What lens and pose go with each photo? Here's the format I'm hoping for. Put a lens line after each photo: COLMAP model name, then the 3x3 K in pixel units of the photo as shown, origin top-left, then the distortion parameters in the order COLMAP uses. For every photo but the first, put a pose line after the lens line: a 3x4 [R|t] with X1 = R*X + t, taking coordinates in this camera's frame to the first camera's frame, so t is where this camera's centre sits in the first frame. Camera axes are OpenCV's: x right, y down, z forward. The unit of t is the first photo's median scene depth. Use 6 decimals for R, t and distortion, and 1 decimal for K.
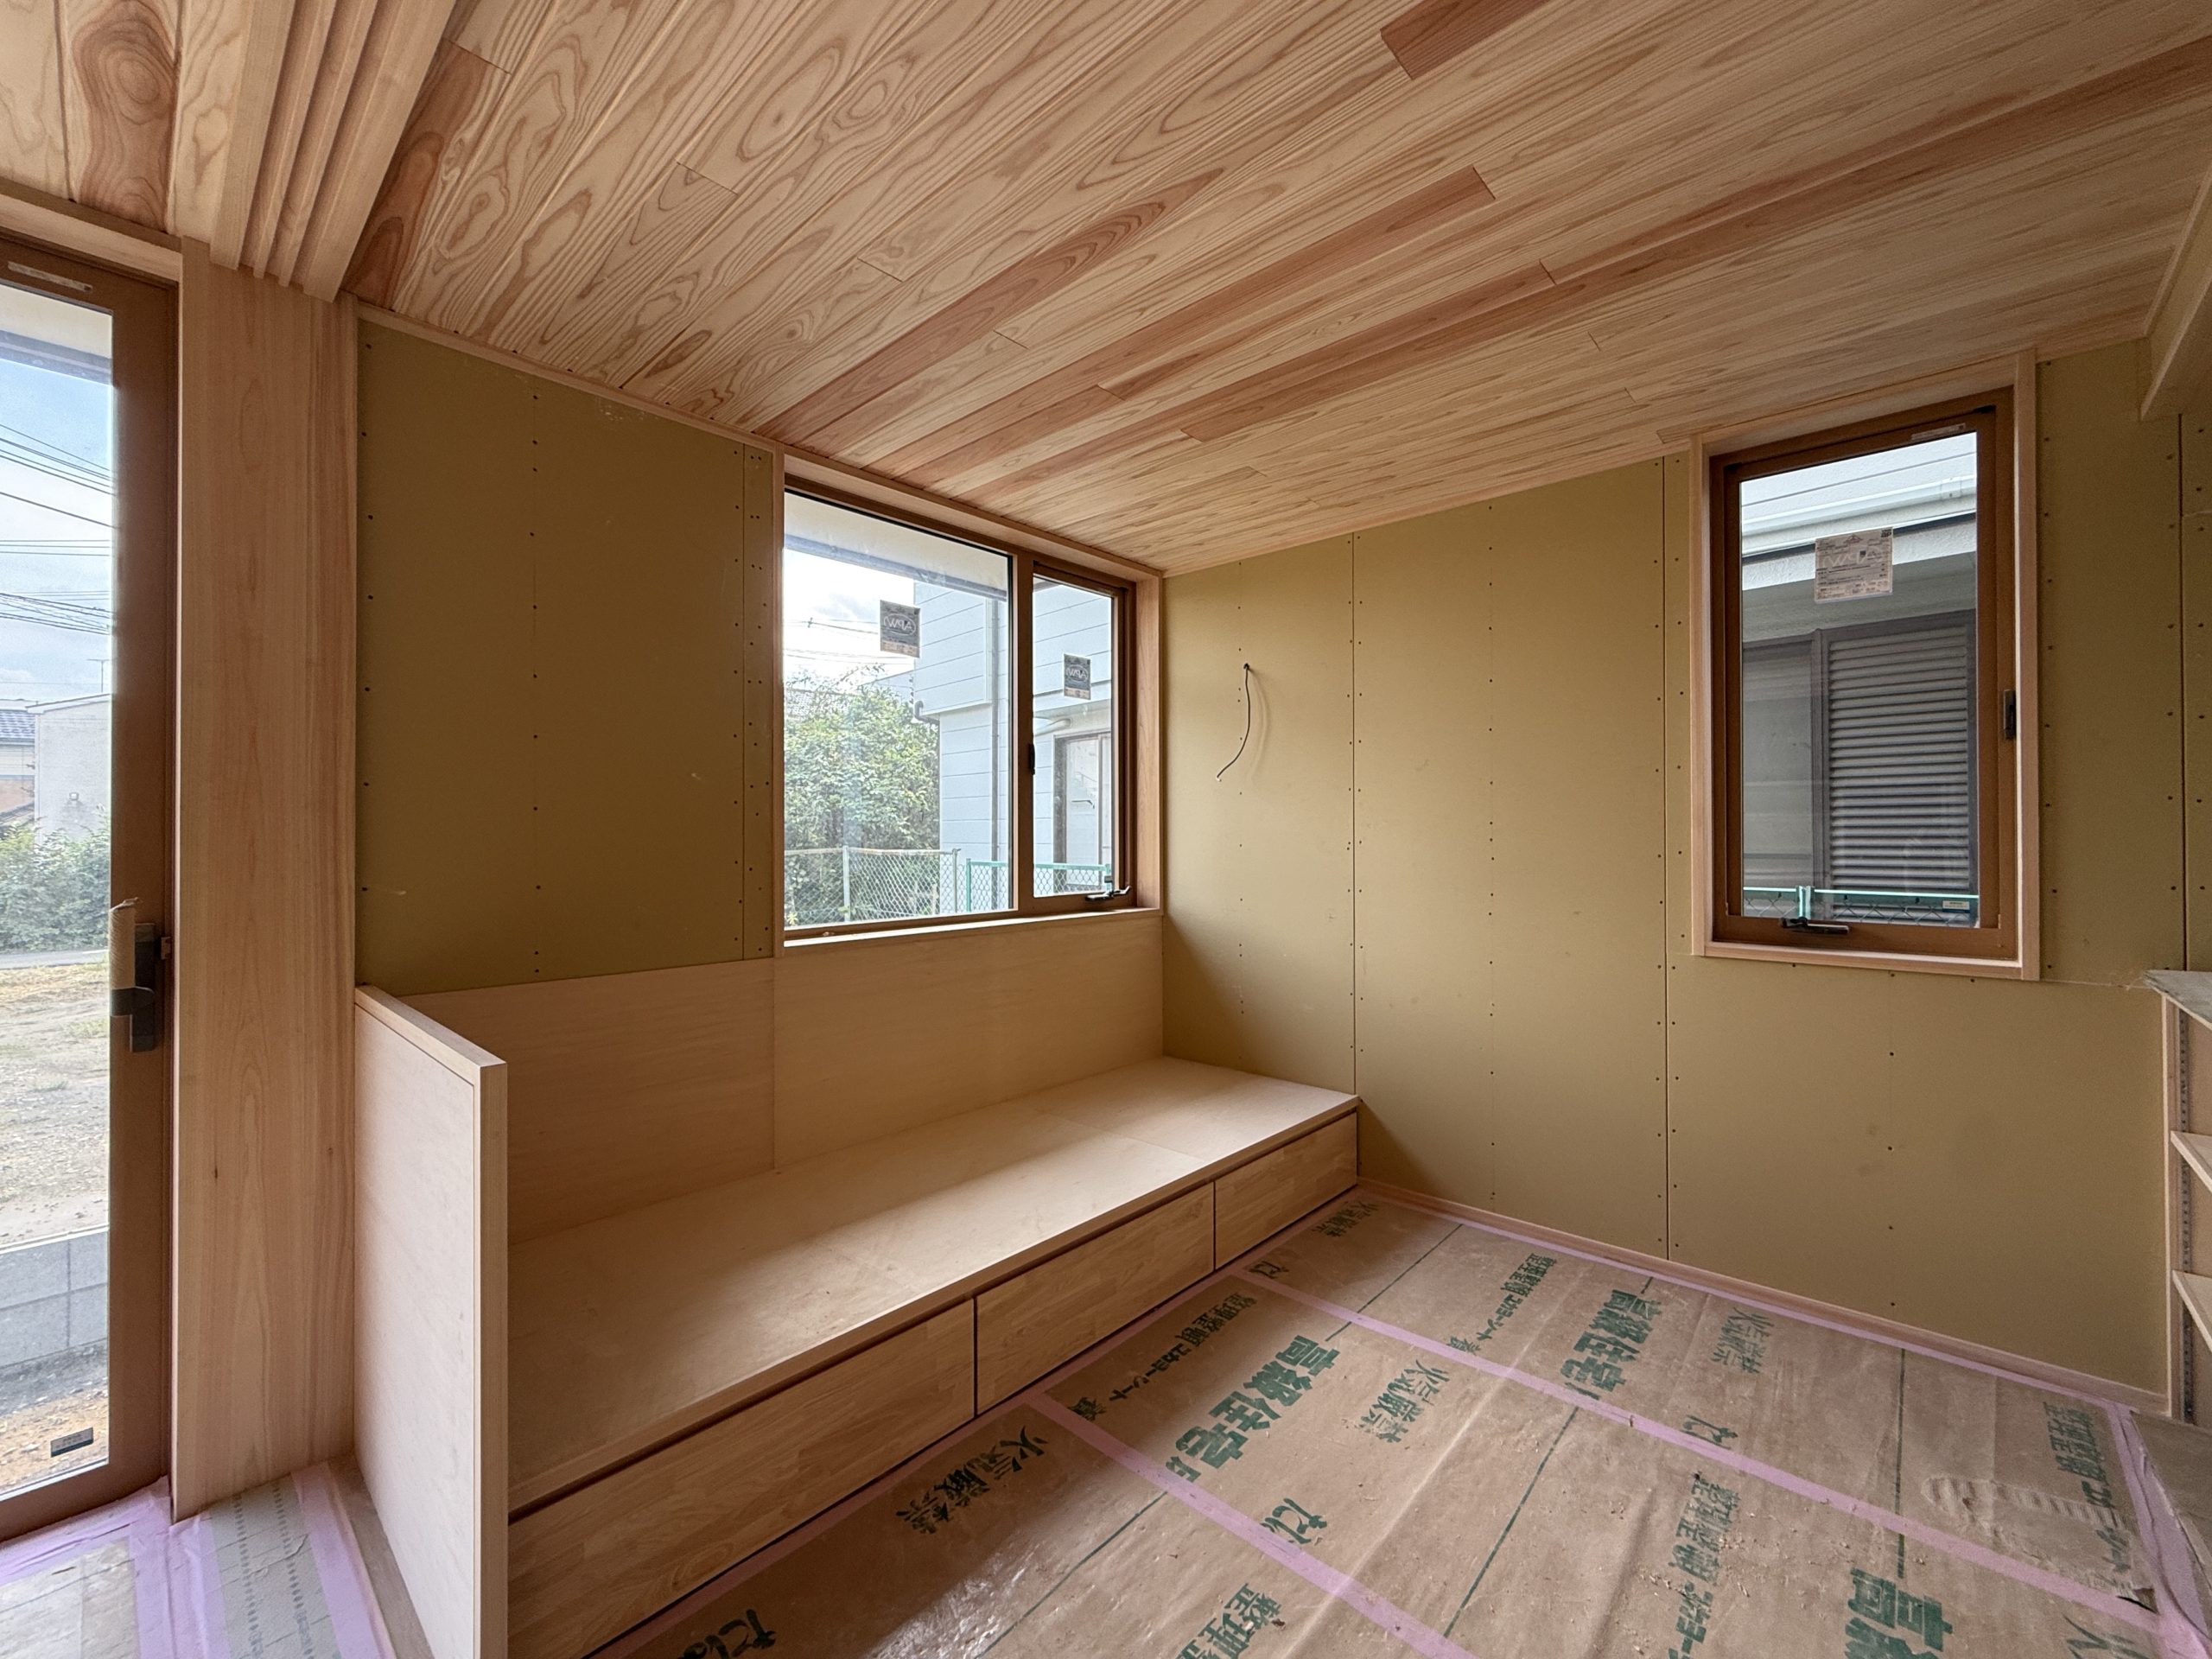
lens RADIAL K [[894.0, 0, 1108.4], [0, 894.0, 831.5], [0, 0, 1]] dist [-0.000838, 0.000637]
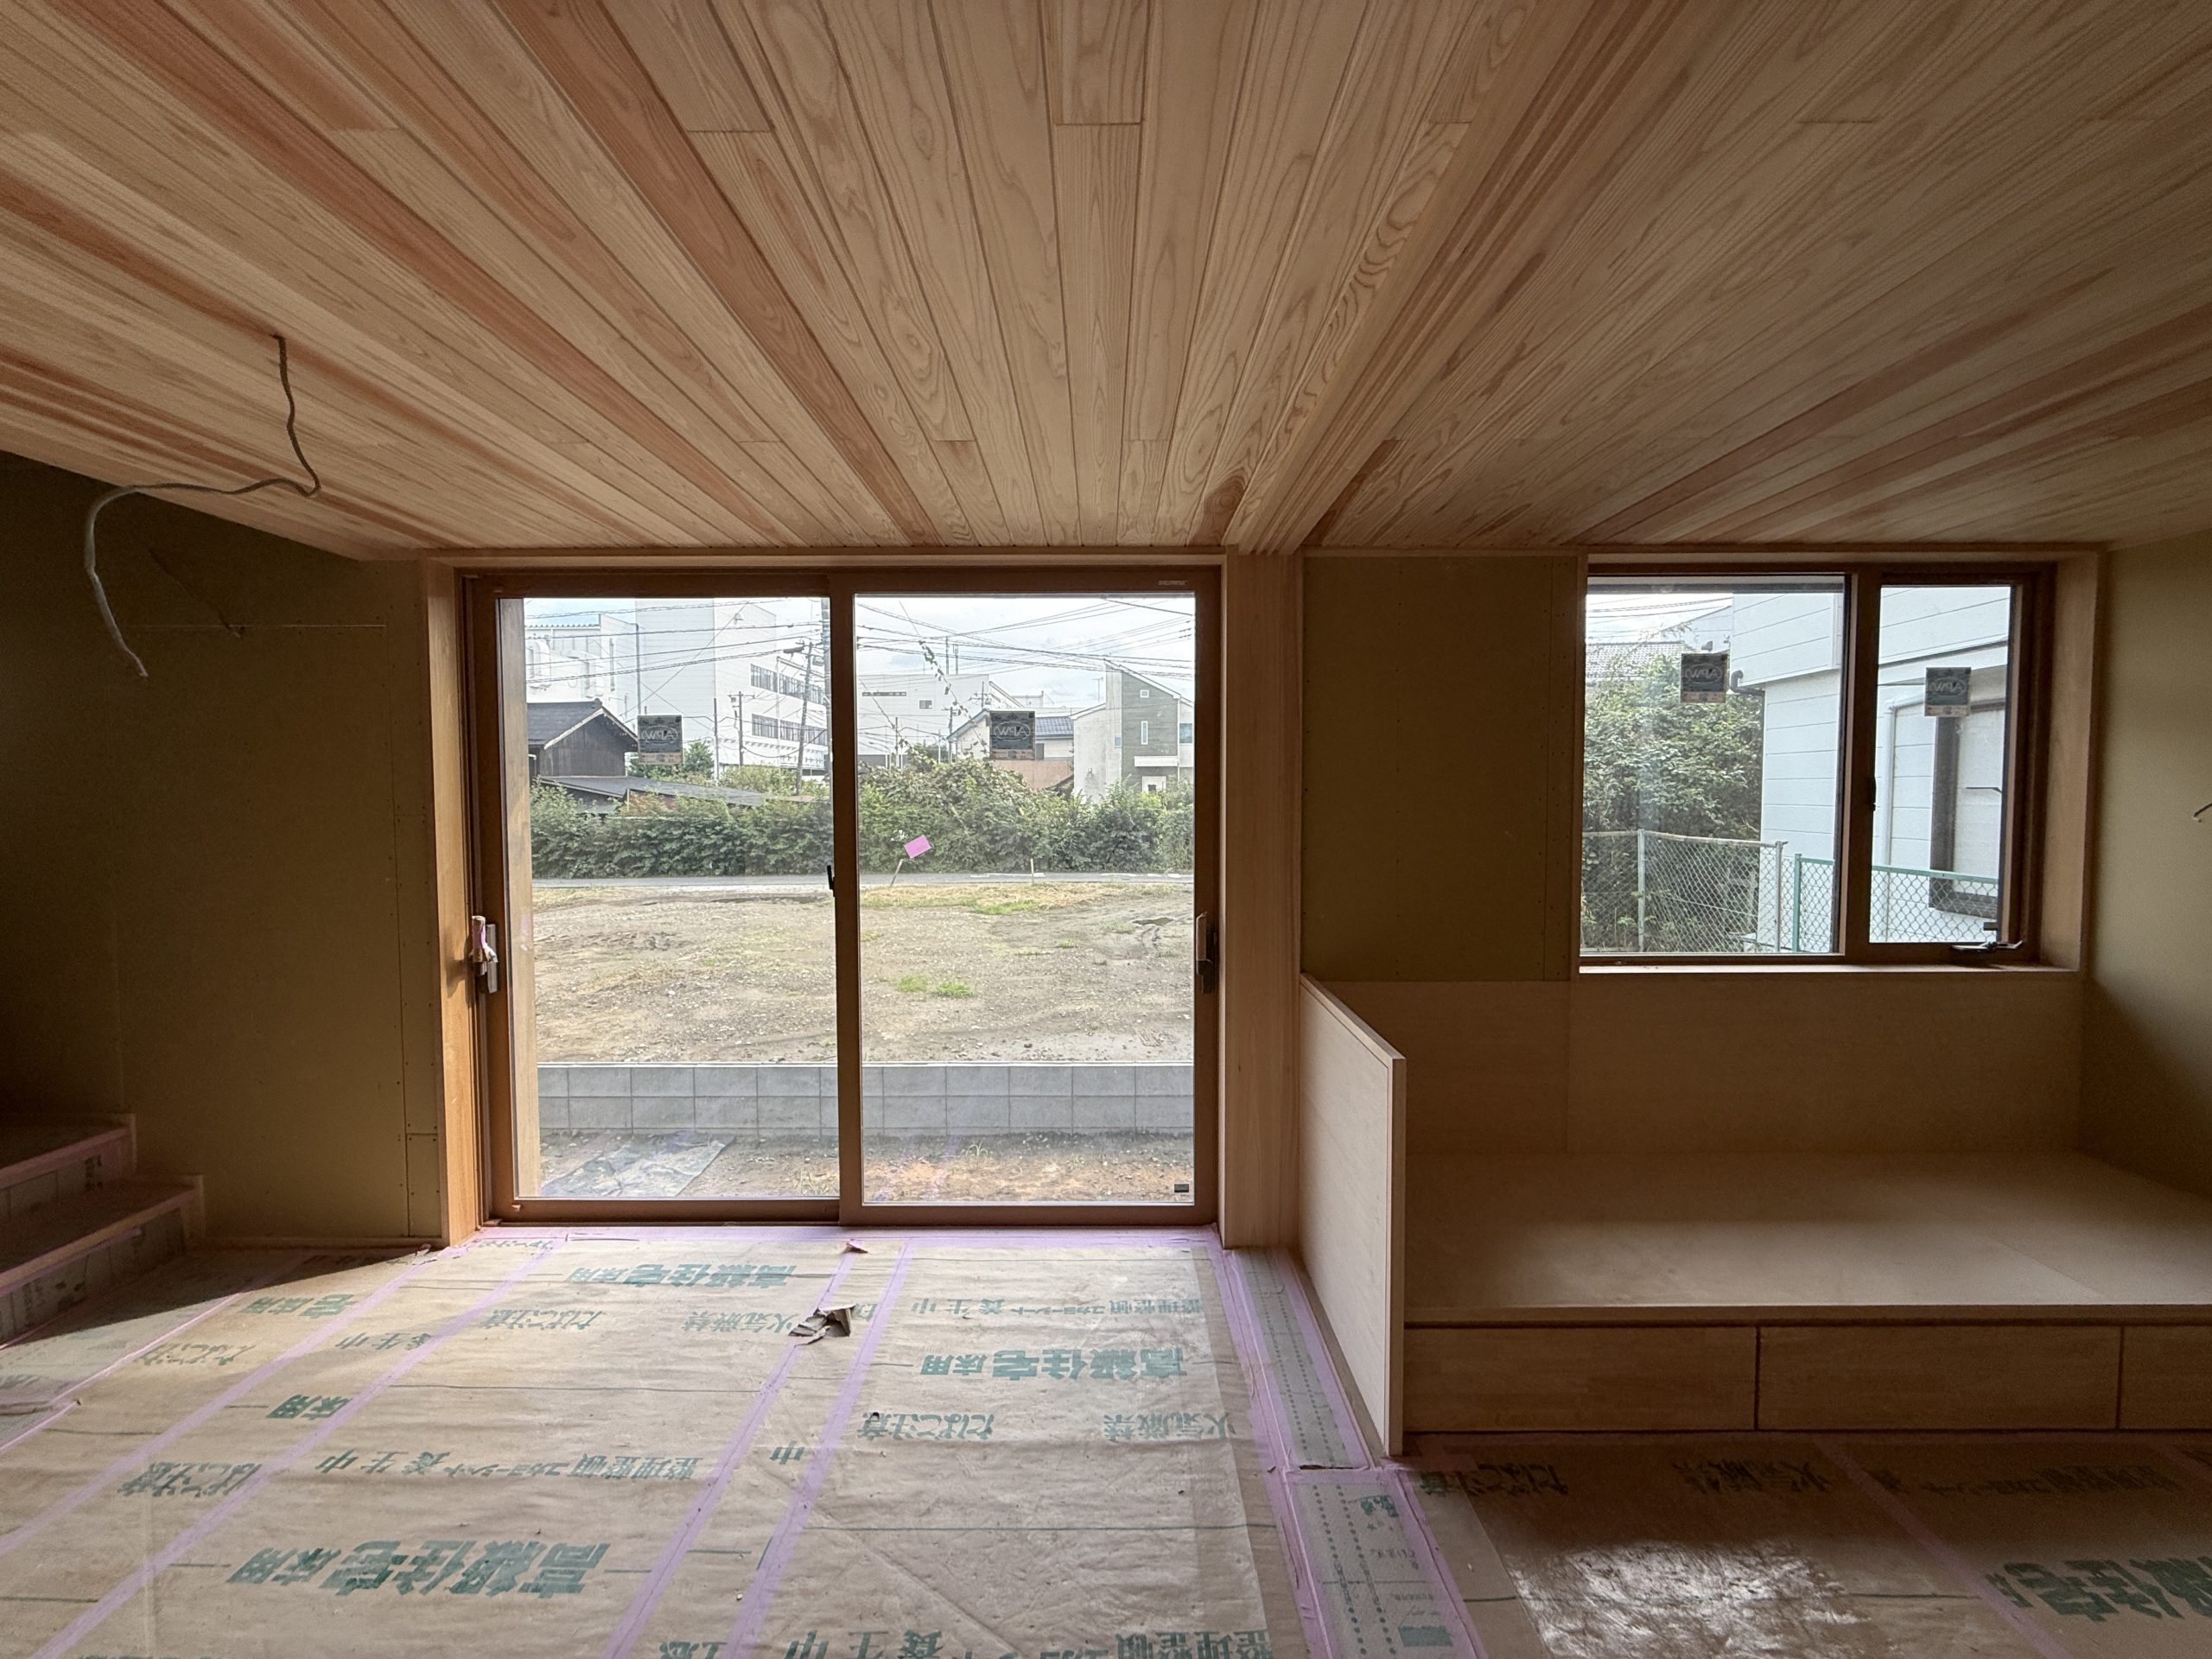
lens RADIAL K [[894.0, 0, 1094.6], [0, 894.0, 826.7], [0, 0, 1]] dist [-0.000838, 0.000637]
pose [[0.670927, 0.034052, -0.740741, 0.071412], [0.008885, 0.998504, 0.053949, -0.122658], [0.741470, -0.042777, 0.669621, -0.241402]]
